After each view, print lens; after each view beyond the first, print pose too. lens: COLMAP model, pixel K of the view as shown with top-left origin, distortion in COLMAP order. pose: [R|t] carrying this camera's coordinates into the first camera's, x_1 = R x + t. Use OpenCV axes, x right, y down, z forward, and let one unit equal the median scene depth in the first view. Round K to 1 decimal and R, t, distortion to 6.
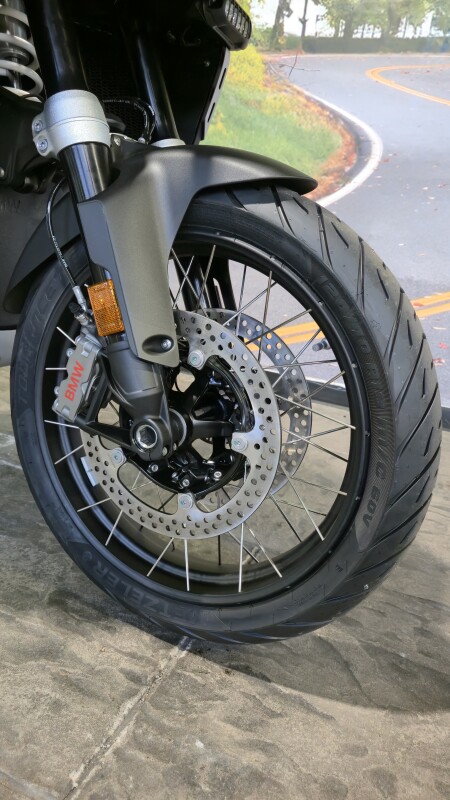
lens RADIAL K [[535.8, 0, 224.5], [0, 535.8, 394.2], [0, 0, 1]] dist [0.060582, -0.053173]
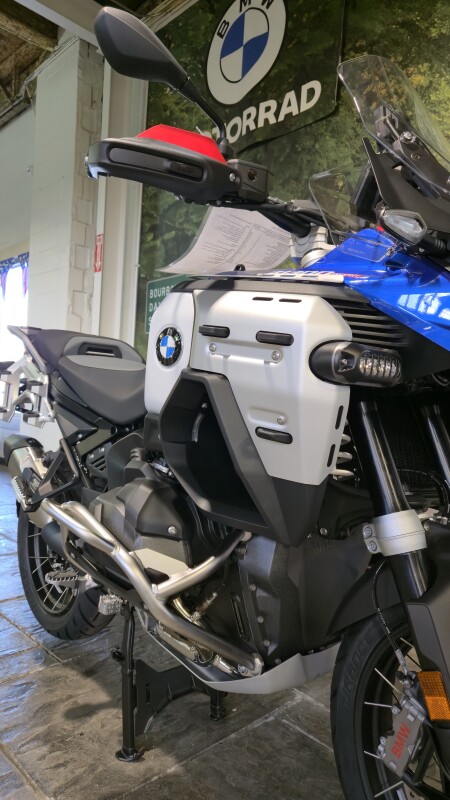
lens RADIAL K [[540.3, 0, 225.0], [0, 540.3, 400.0], [0, 0, 1]] dist [0.055836, -0.050958]
pose [[0.918401, -0.082683, -0.386914, -0.104565], [-0.024621, 0.964081, -0.264466, -0.366280], [0.394883, 0.252413, 0.883377, -0.314699]]
